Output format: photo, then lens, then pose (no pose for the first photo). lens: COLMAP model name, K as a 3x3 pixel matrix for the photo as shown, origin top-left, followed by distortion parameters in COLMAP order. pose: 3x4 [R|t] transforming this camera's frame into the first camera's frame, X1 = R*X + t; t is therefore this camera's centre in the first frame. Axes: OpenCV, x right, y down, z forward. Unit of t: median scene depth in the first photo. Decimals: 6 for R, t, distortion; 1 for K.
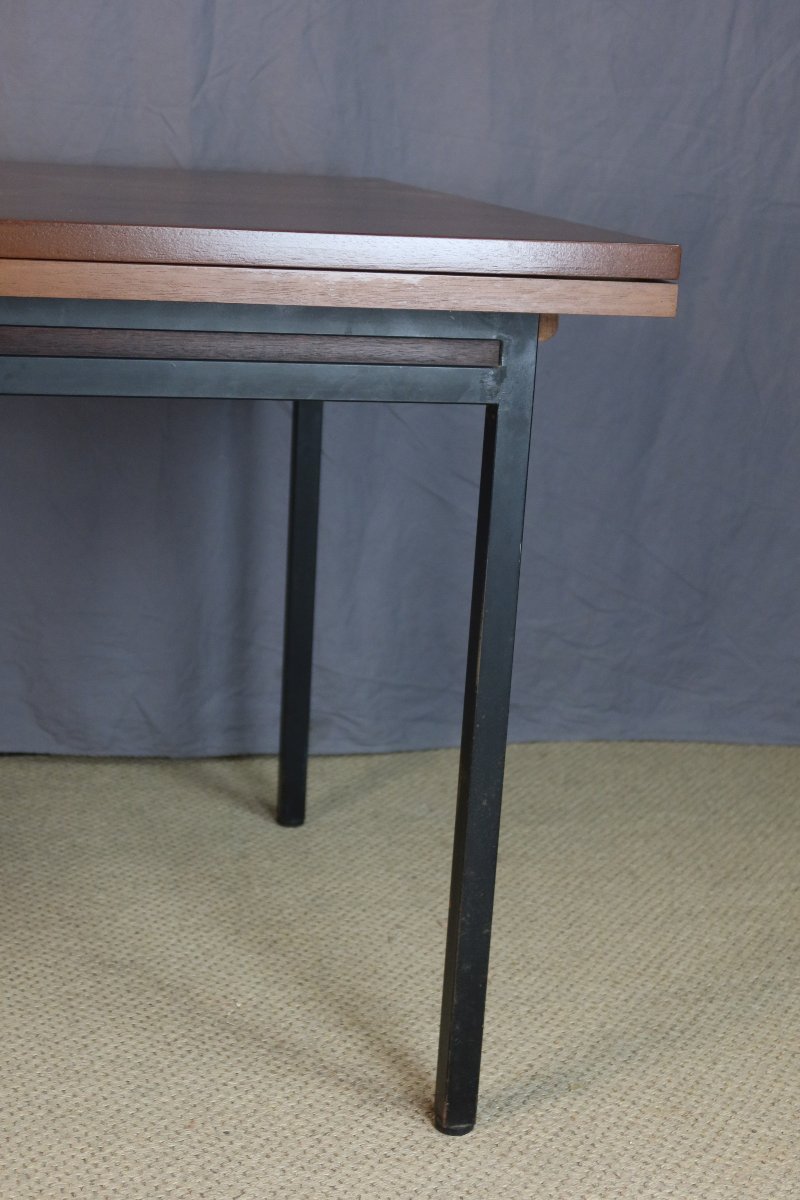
lens RADIAL K [[1994.5, 0, 418.8], [0, 1994.5, 607.2], [0, 0, 1]] dist [-0.005385, 0.000000]
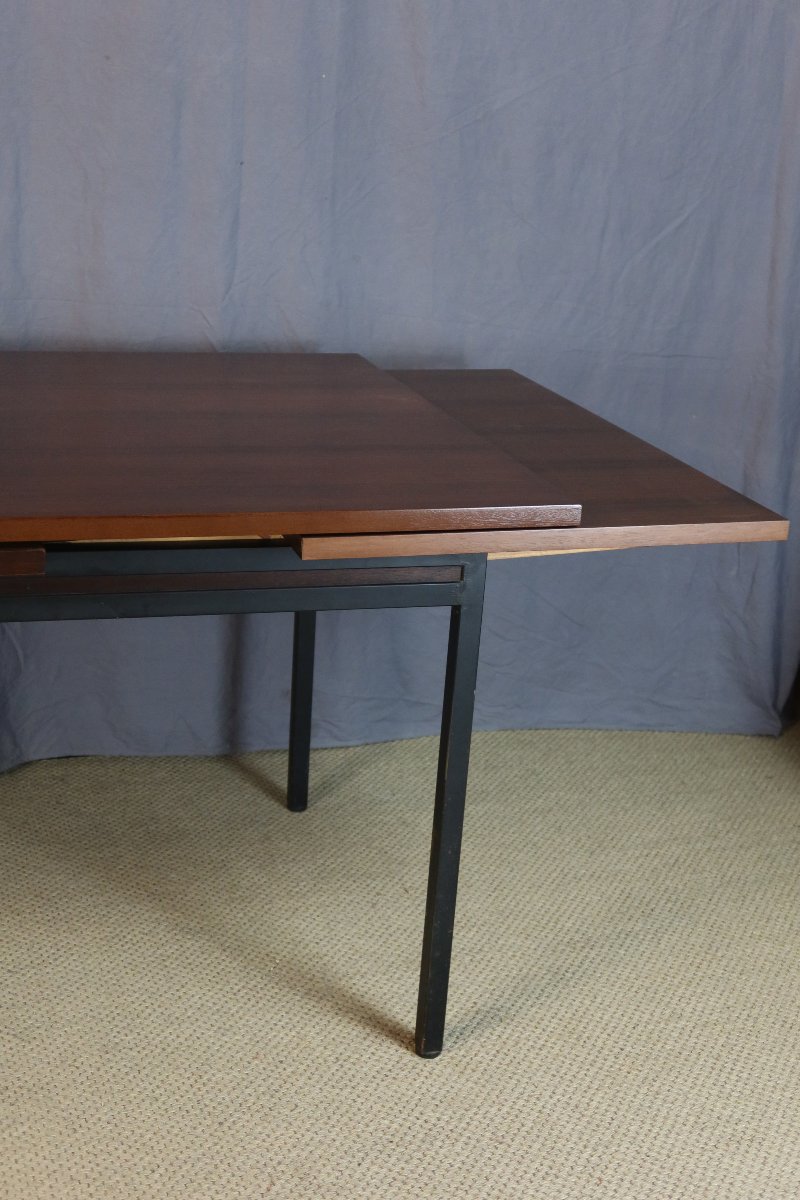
lens RADIAL K [[1625.8, 0, 409.9], [0, 1625.8, 593.9], [0, 0, 1]] dist [0.004600, 0.000000]
pose [[0.998768, -0.007771, 0.049010, -0.045258], [0.004314, 0.997521, 0.070241, -0.146845], [-0.049434, -0.069943, 0.996325, -0.180612]]
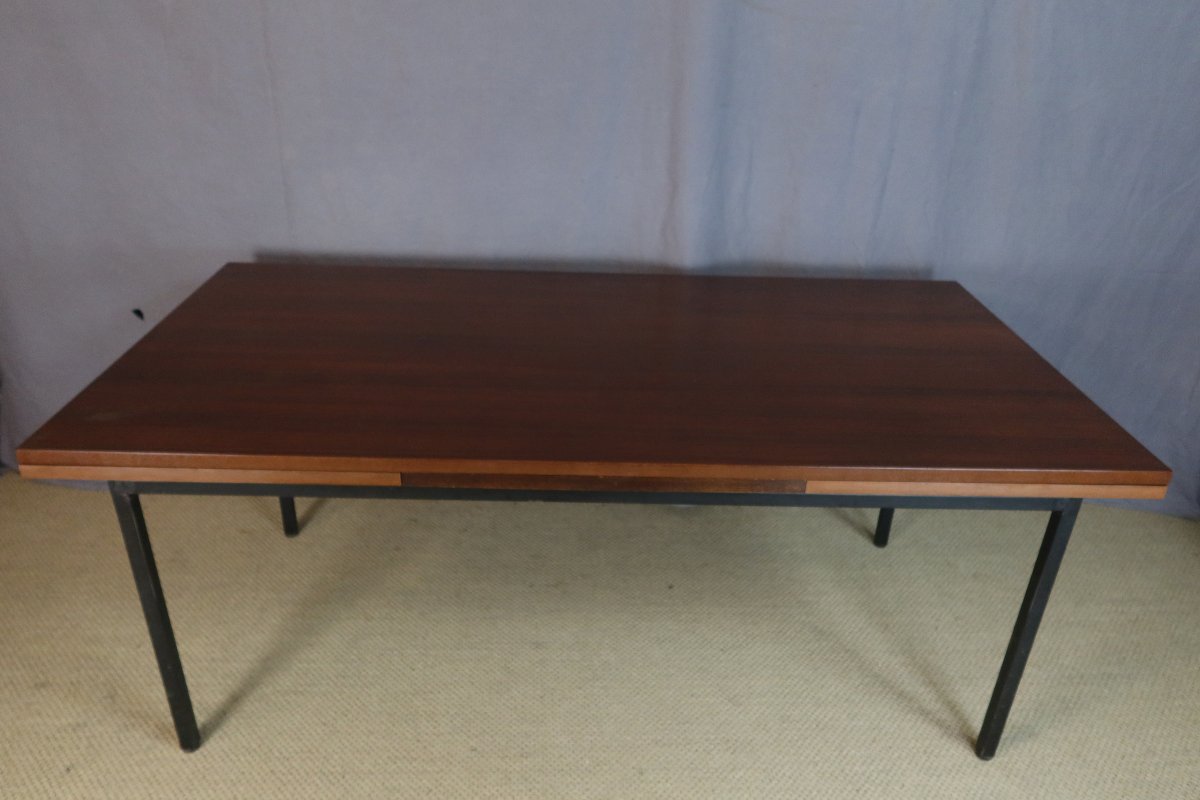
lens RADIAL K [[877.6, 0, 605.3], [0, 877.6, 396.1], [0, 0, 1]] dist [-0.003189, 0.005658]
pose [[0.972238, 0.082958, -0.218794, -0.194217], [-0.035963, 0.976910, 0.210601, -0.314988], [0.231213, -0.196885, 0.952773, -0.040955]]
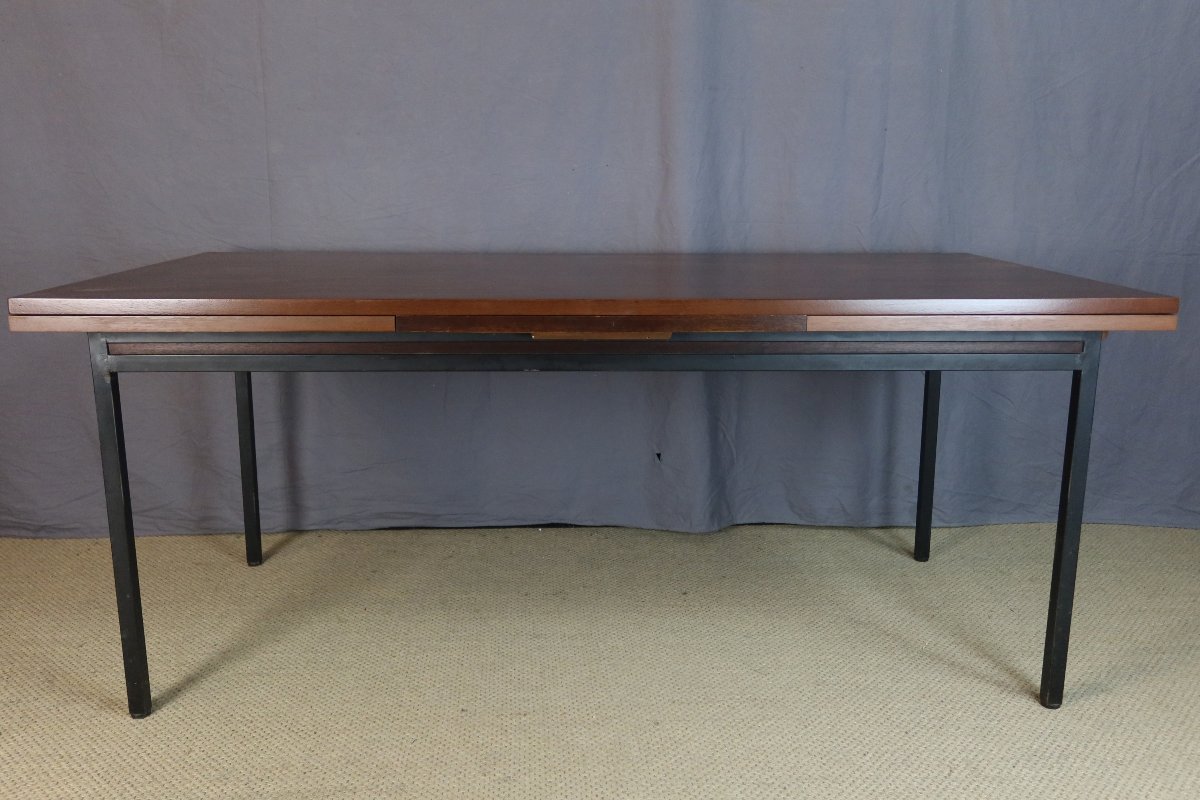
lens RADIAL K [[1055.9, 0, 606.1], [0, 1055.9, 395.5], [0, 0, 1]] dist [0.016115, -0.015189]
pose [[0.973334, -0.008234, -0.229245, -0.150488], [-0.002286, 0.998958, -0.045587, -0.014497], [0.229382, 0.044895, 0.972301, -0.186178]]
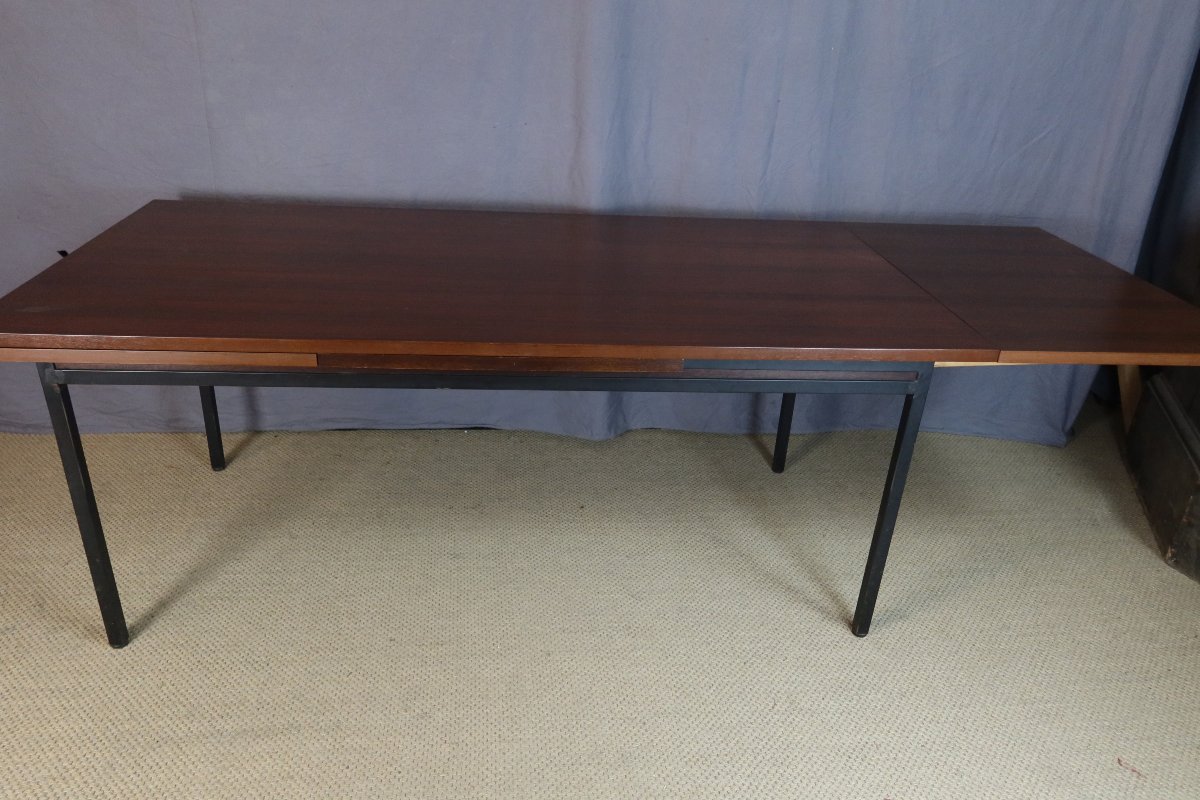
lens RADIAL K [[877.6, 0, 603.4], [0, 877.6, 394.7], [0, 0, 1]] dist [-0.003189, 0.005658]
pose [[0.985524, 0.068181, -0.155221, -0.134144], [-0.037264, 0.980293, 0.194001, -0.228789], [0.165390, -0.185409, 0.968643, -0.129225]]
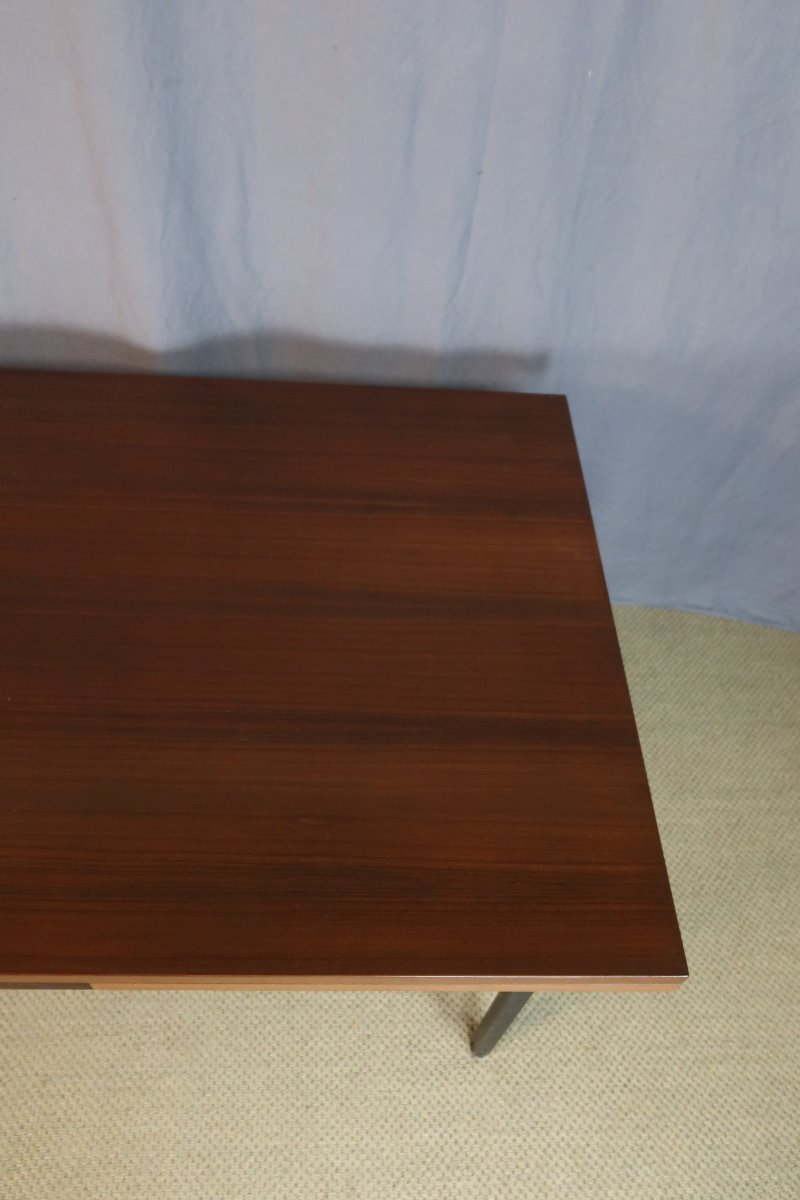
lens RADIAL K [[877.6, 0, 404.4], [0, 877.6, 594.2], [0, 0, 1]] dist [-0.003189, 0.005658]
pose [[0.971080, 0.194174, -0.138928, -0.018491], [-0.076517, 0.804293, 0.589286, -0.518954], [0.226162, -0.561613, 0.795890, 0.438879]]
